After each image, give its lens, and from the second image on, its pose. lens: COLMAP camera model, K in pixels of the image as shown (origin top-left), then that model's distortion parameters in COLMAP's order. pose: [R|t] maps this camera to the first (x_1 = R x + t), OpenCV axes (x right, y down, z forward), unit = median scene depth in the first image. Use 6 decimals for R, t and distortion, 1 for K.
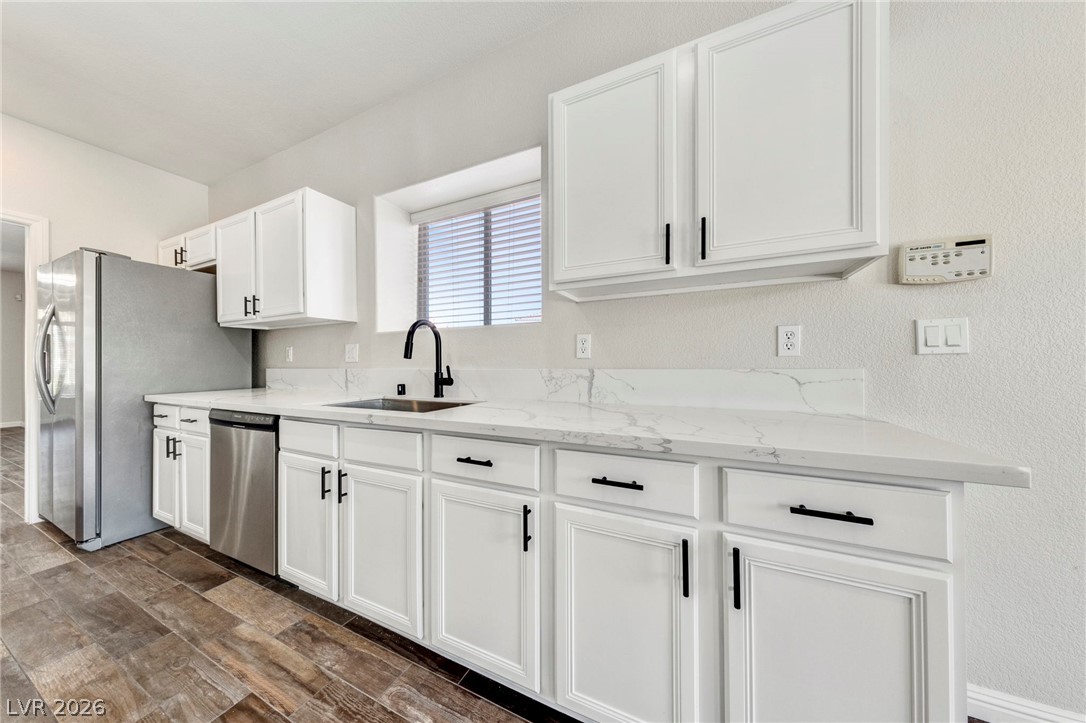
lens RADIAL K [[335.3, 0, 543.1], [0, 335.3, 364.5], [0, 0, 1]] dist [0.007096, 0.000002]
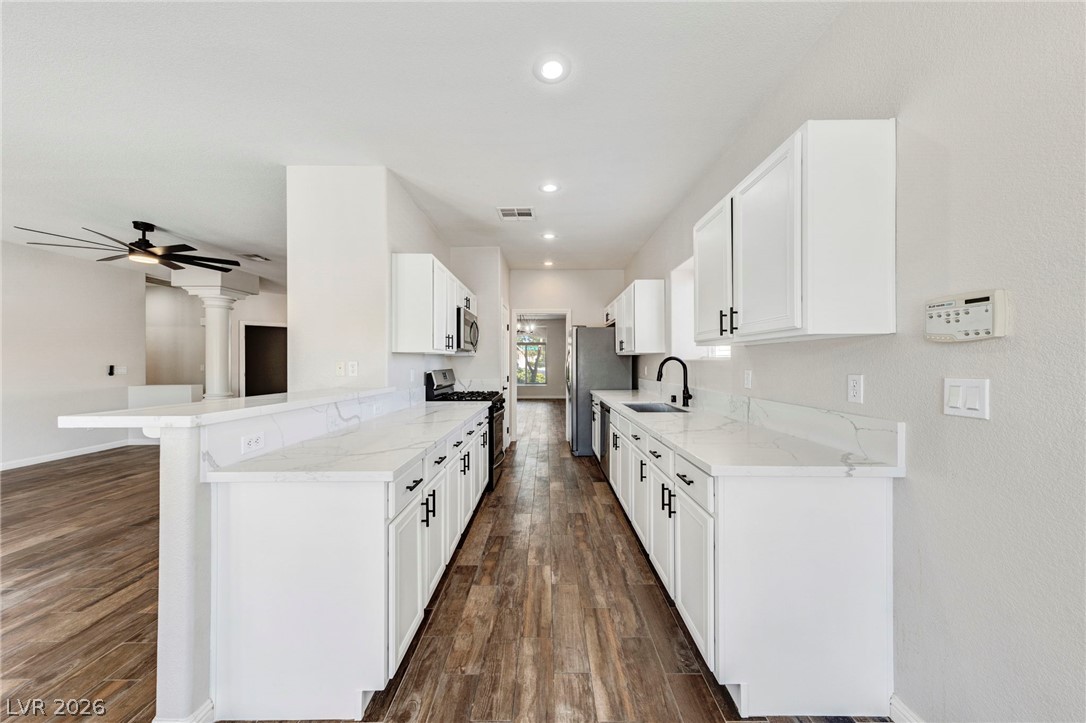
lens RADIAL K [[383.0, 0, 543.6], [0, 383.0, 362.0], [0, 0, 1]] dist [0.007026, -0.000106]
pose [[0.417618, 0.005618, -0.908606, 1.178644], [-0.001198, 0.999983, 0.005633, -0.132572], [0.908622, -0.001264, 0.417617, -0.354951]]
